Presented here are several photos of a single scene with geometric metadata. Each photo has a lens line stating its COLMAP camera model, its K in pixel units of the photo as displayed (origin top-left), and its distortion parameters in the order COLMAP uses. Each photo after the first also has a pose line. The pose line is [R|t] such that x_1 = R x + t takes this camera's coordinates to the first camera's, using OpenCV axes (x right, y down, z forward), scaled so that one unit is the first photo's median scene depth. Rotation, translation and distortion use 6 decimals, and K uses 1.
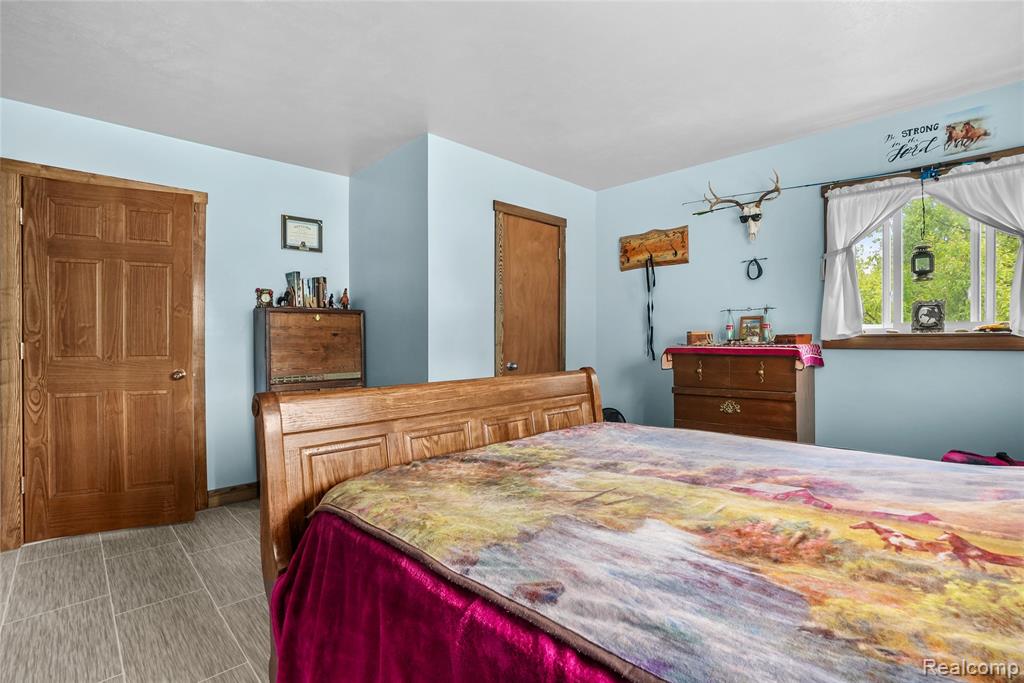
lens RADIAL K [[476.7, 0, 512.3], [0, 476.7, 338.0], [0, 0, 1]] dist [-0.073114, 0.025798]
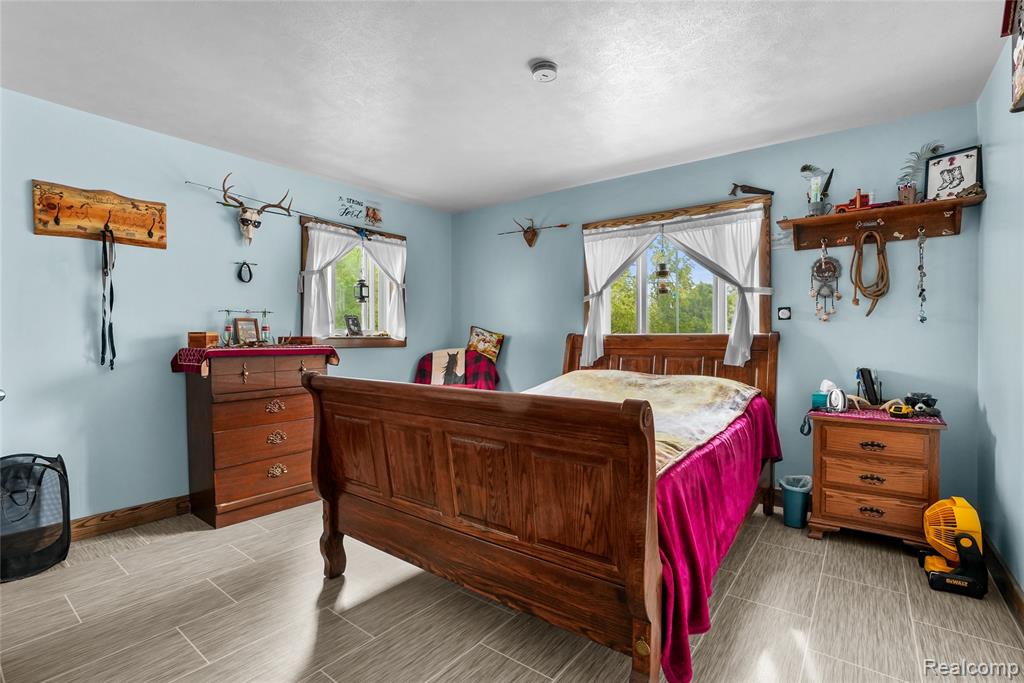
lens RADIAL K [[476.7, 0, 512.3], [0, 476.7, 338.0], [0, 0, 1]] dist [-0.073114, 0.025798]
pose [[-0.161824, 0.012182, 0.986744, -0.598336], [0.009911, 0.999893, -0.010719, 0.012133], [-0.986770, 0.008045, -0.161928, 0.615752]]
